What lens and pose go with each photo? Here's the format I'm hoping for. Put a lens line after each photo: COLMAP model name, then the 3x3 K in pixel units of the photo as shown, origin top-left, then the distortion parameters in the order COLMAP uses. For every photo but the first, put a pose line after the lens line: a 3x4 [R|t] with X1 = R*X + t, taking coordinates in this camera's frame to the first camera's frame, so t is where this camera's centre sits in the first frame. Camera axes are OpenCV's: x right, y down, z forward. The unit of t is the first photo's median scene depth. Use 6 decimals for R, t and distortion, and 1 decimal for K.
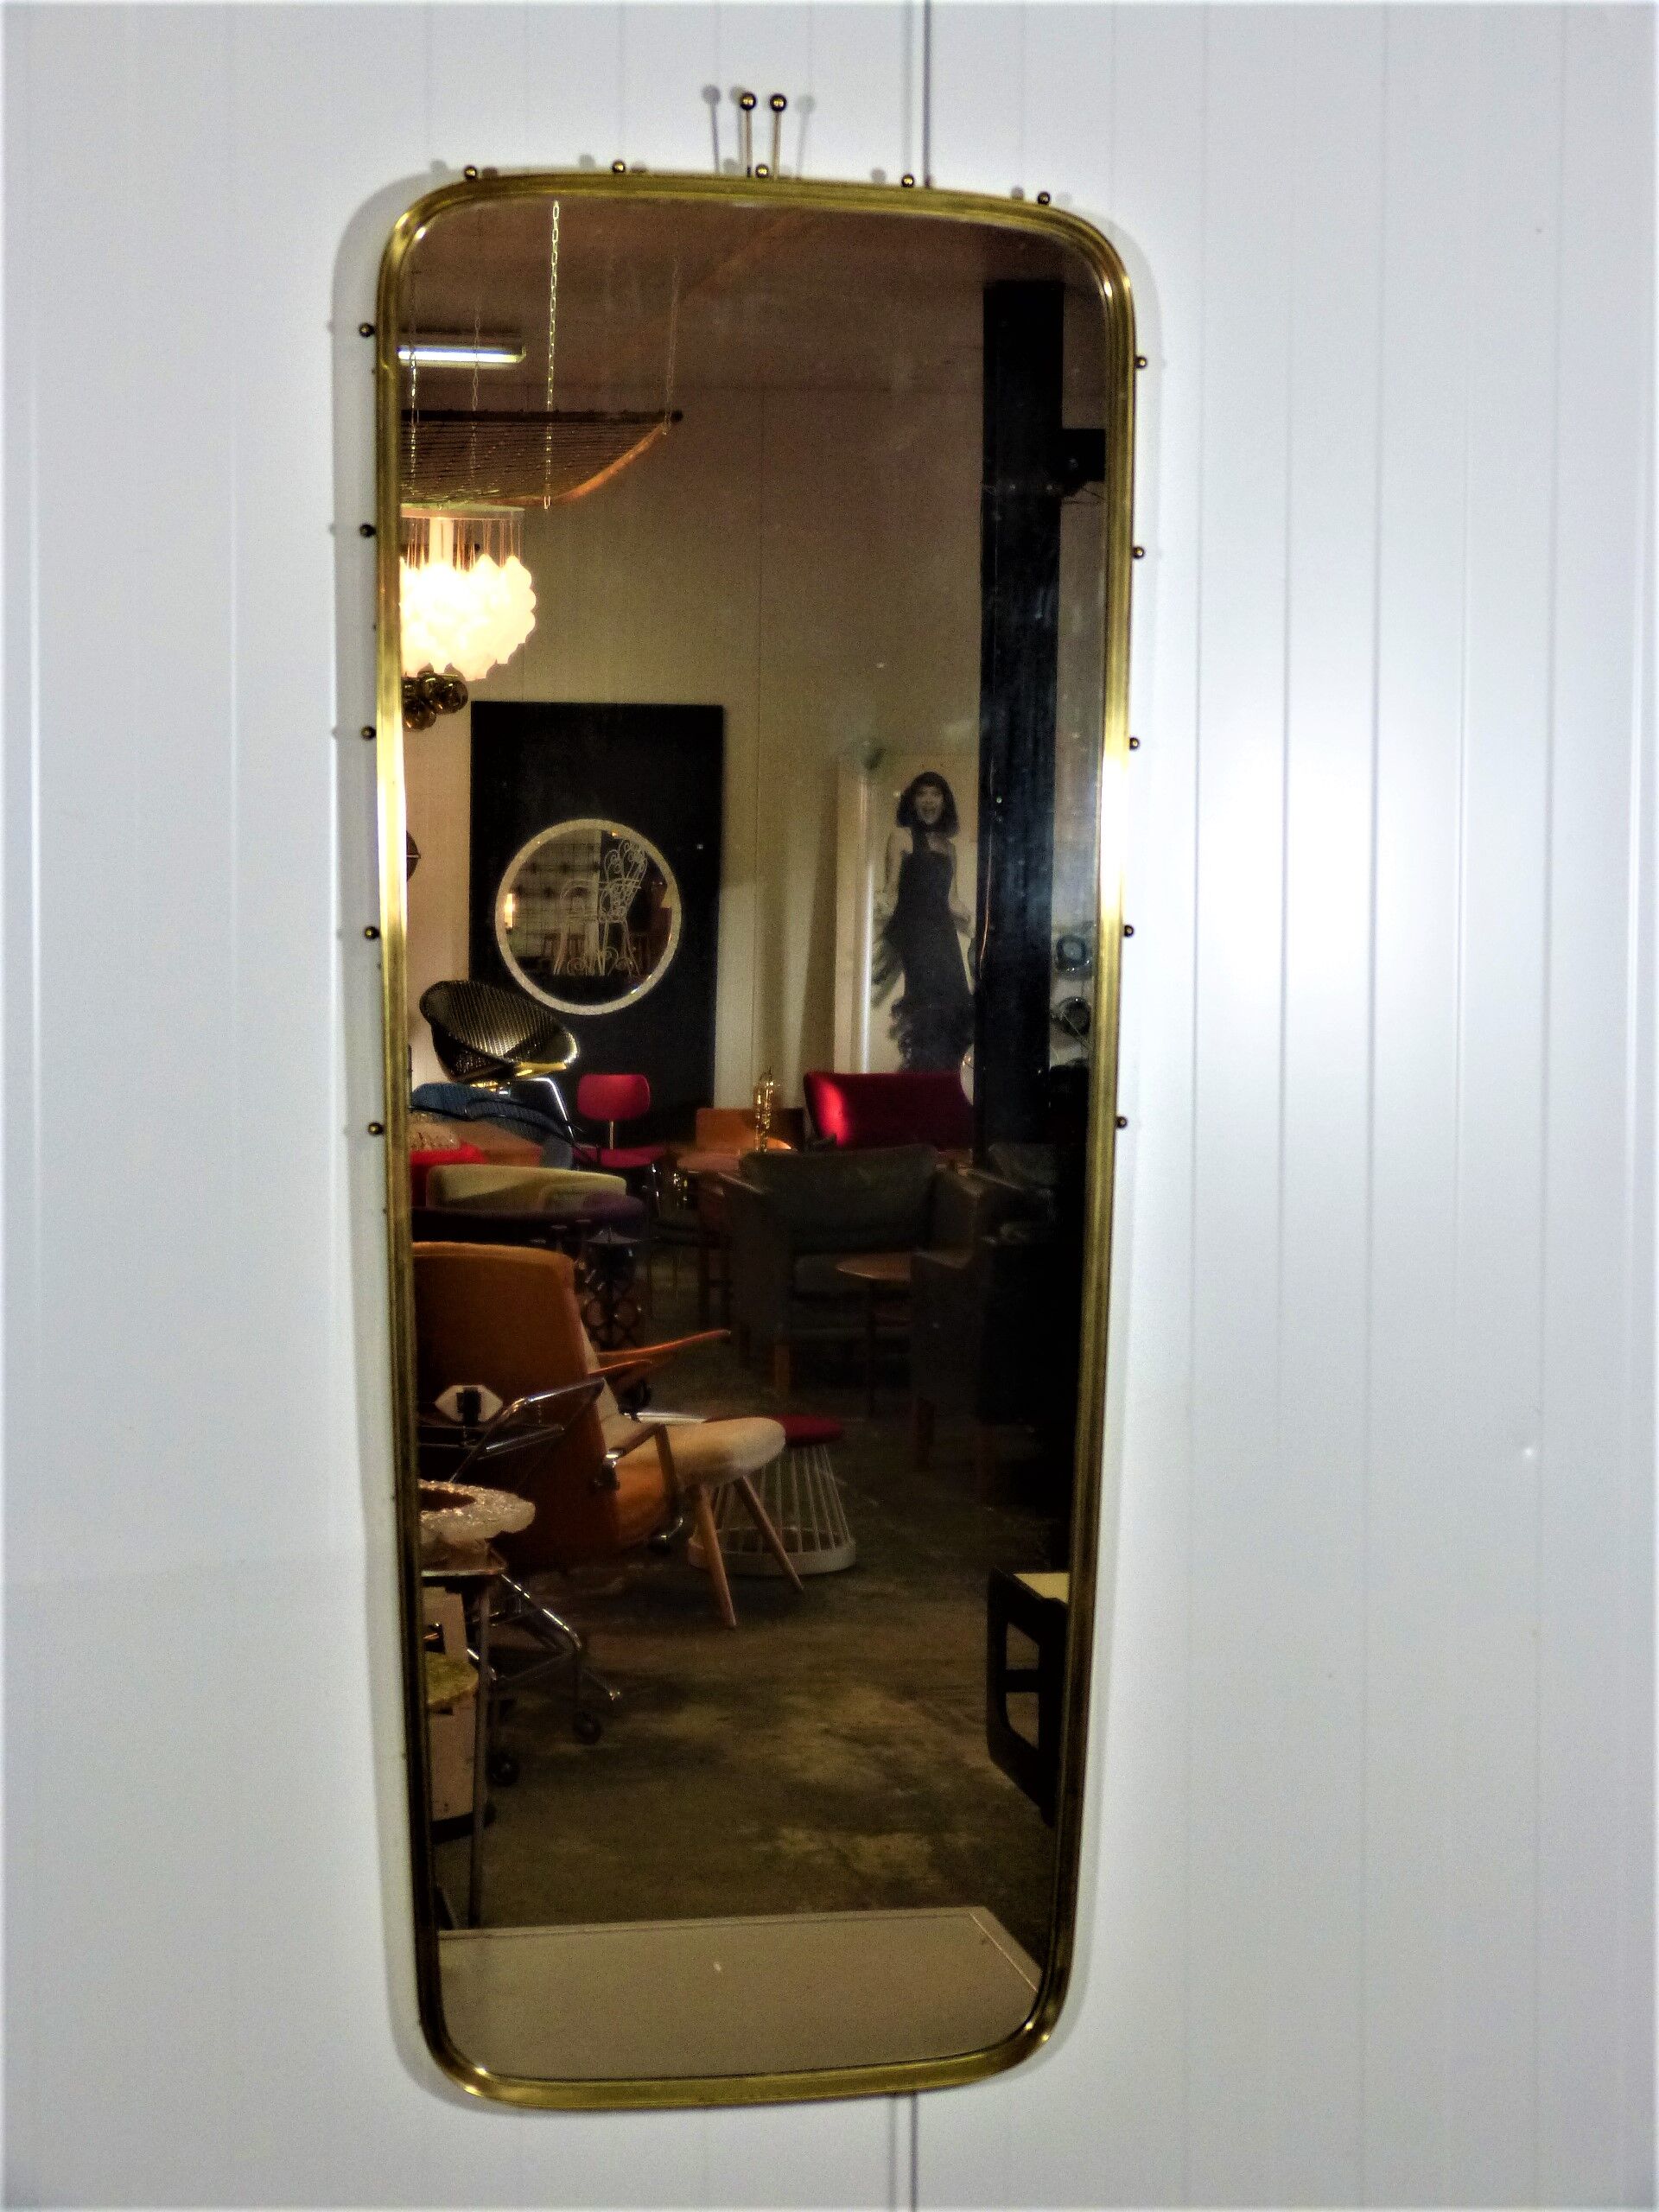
lens RADIAL K [[3766.5, 0, 829.5], [0, 3766.5, 1106.0], [0, 0, 1]] dist [0.024271, 0.077168]
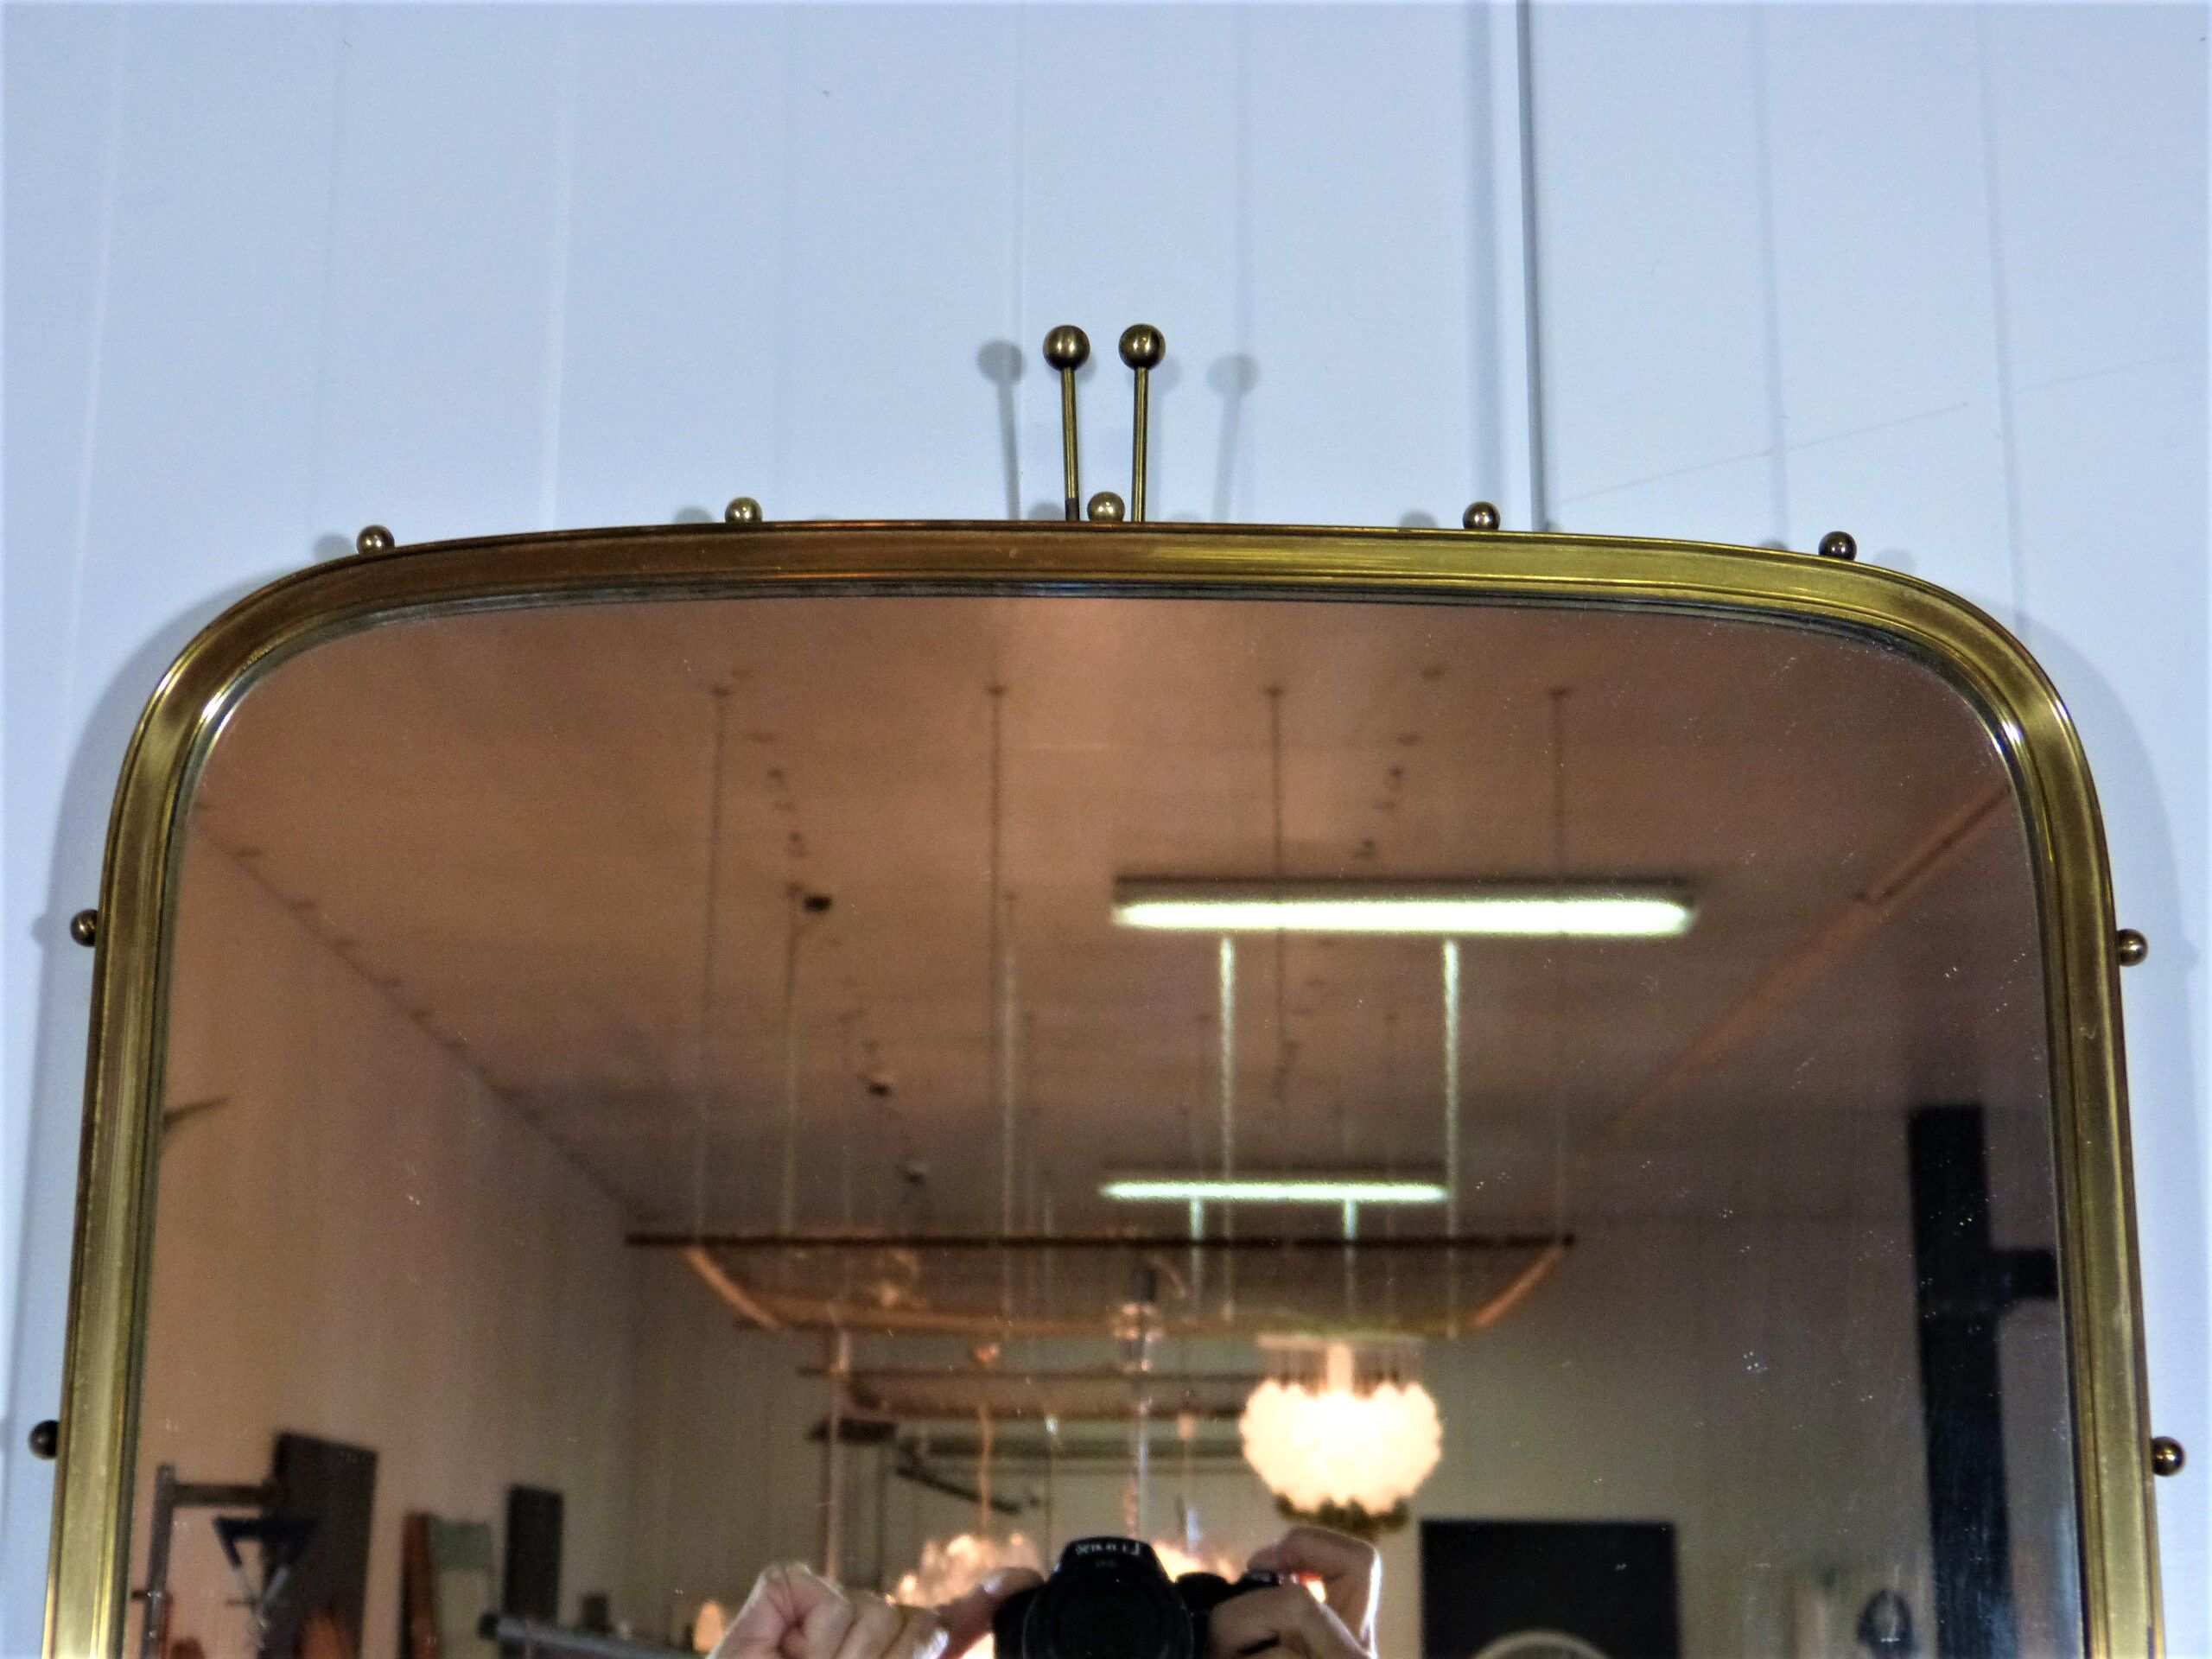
lens RADIAL K [[3362.6, 0, 1100.1], [0, 3362.6, 892.9], [0, 0, 1]] dist [0.003770, 0.867561]
pose [[0.980111, -0.043912, -0.193530, 0.011451], [-0.012798, 0.959195, -0.282457, -0.025477], [0.198036, 0.279316, 0.939555, 0.159267]]
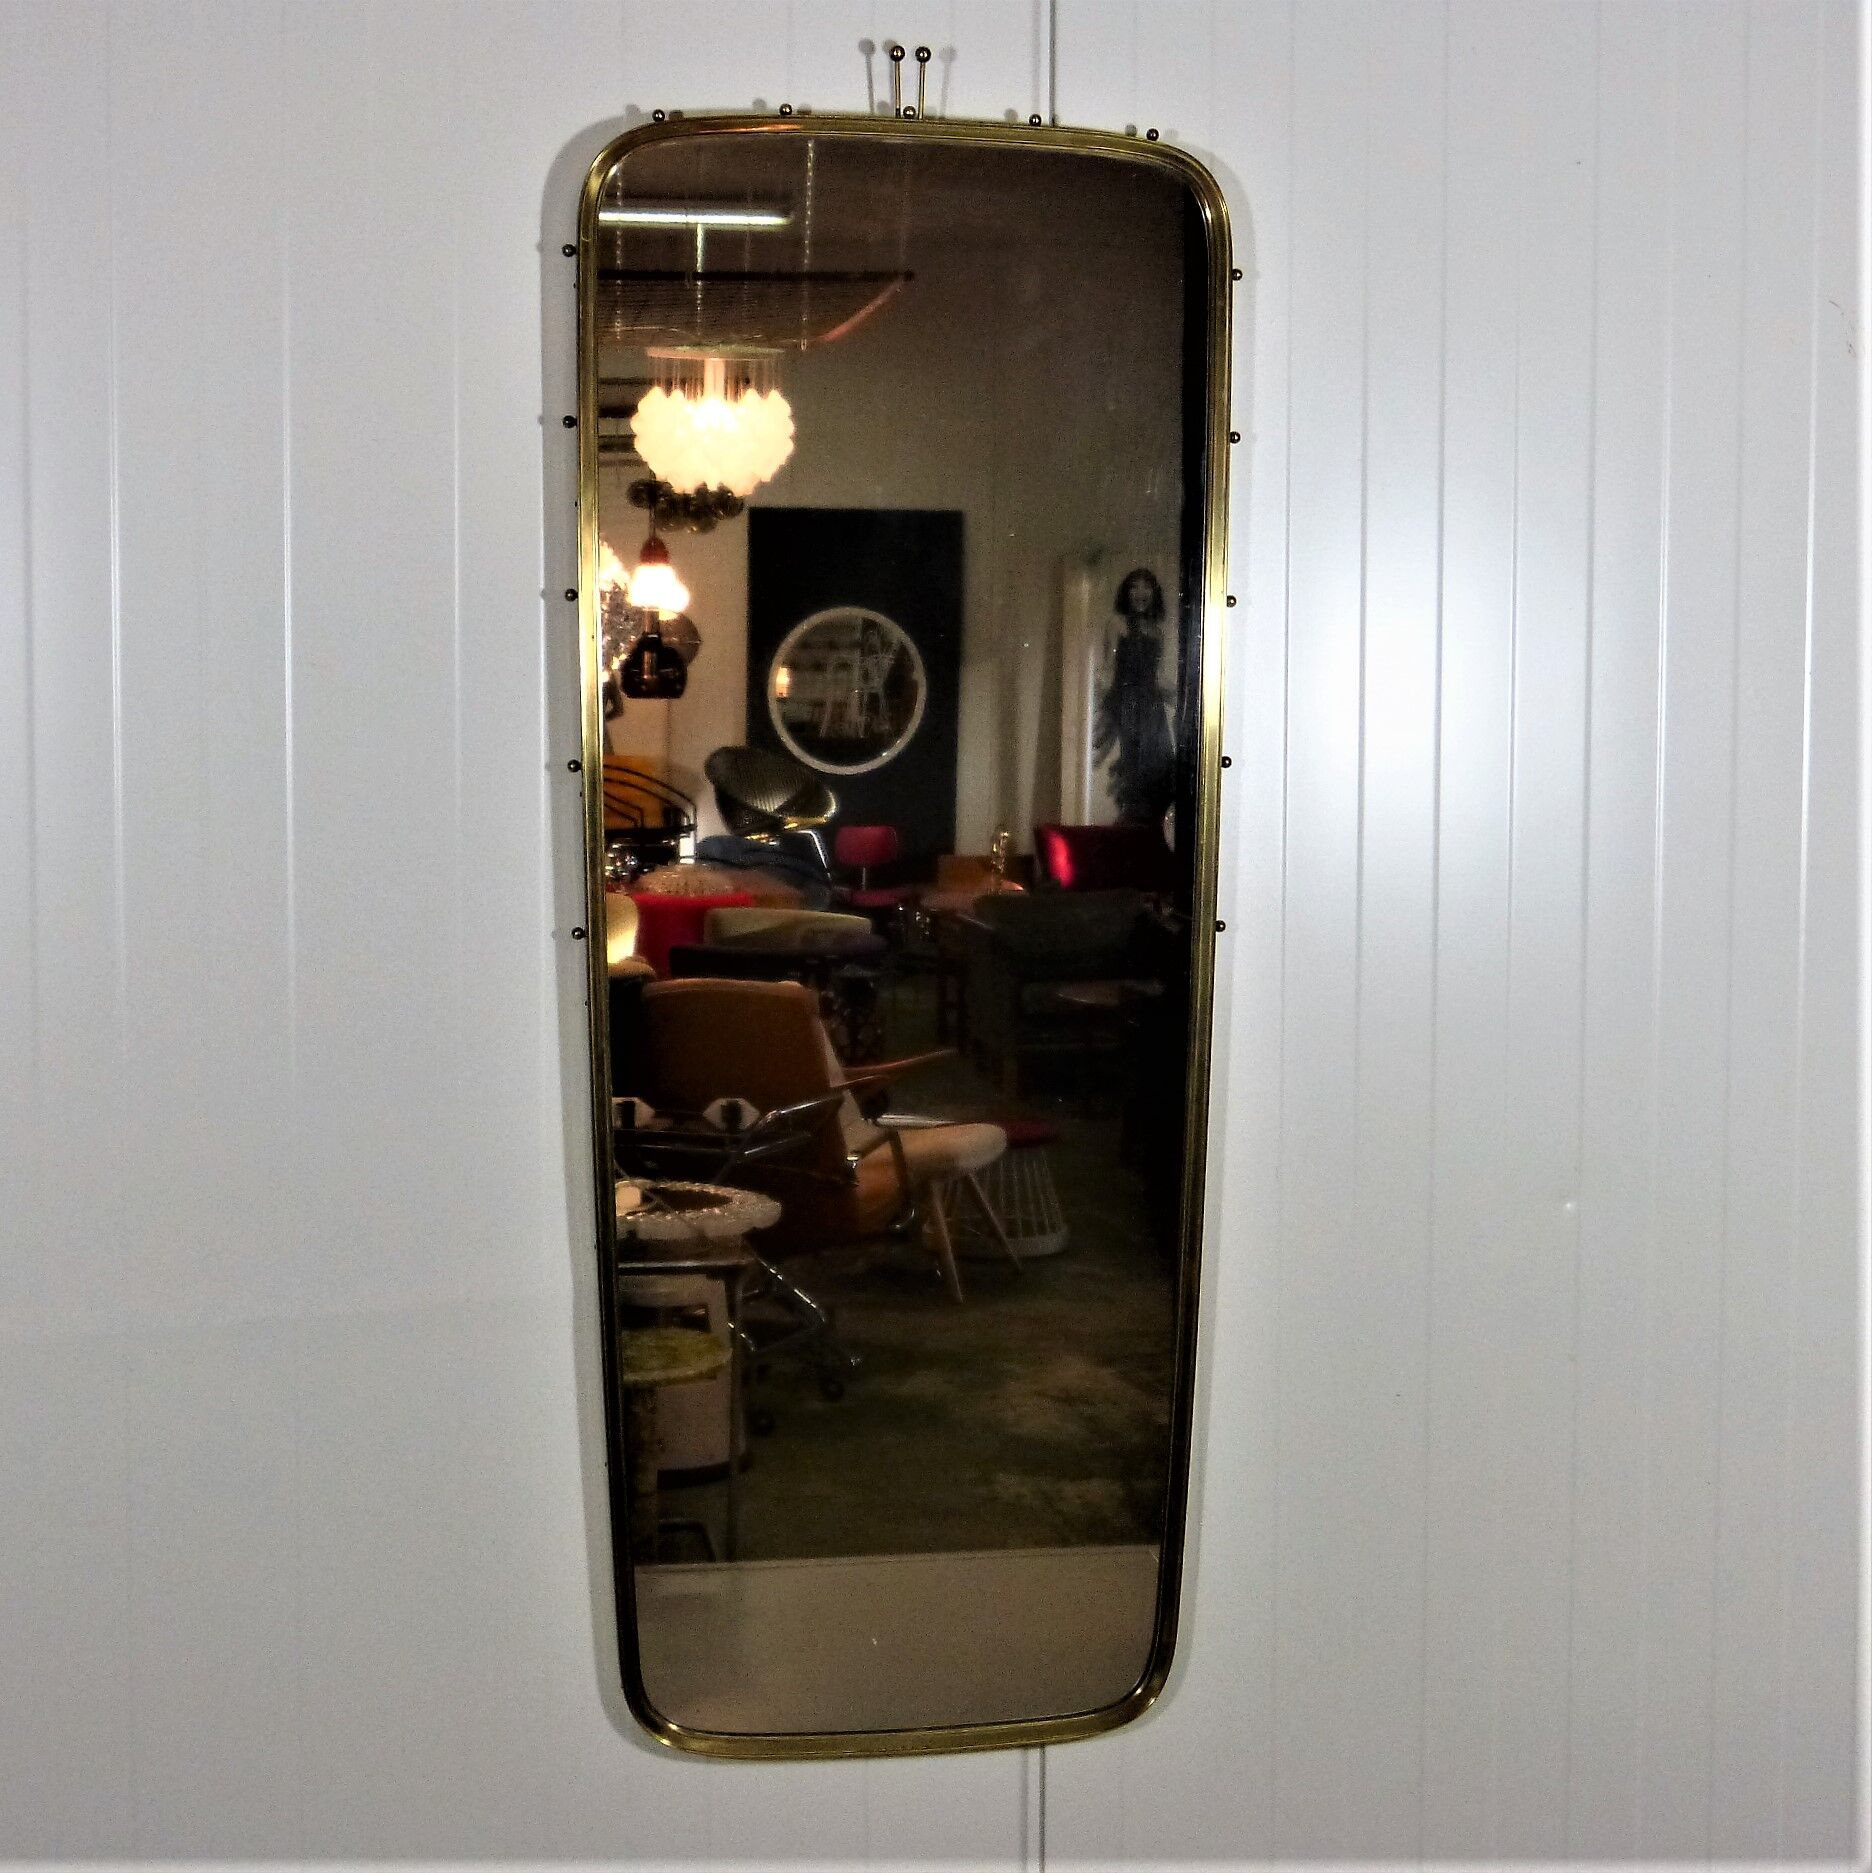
lens RADIAL K [[3210.1, 0, 978.1], [0, 3210.1, 930.8], [0, 0, 1]] dist [-0.044646, -0.072899]
pose [[0.999649, 0.004745, -0.026078, 0.007115], [-0.004066, 0.999653, 0.026042, -0.004961], [0.026193, -0.025926, 0.999321, 0.001702]]
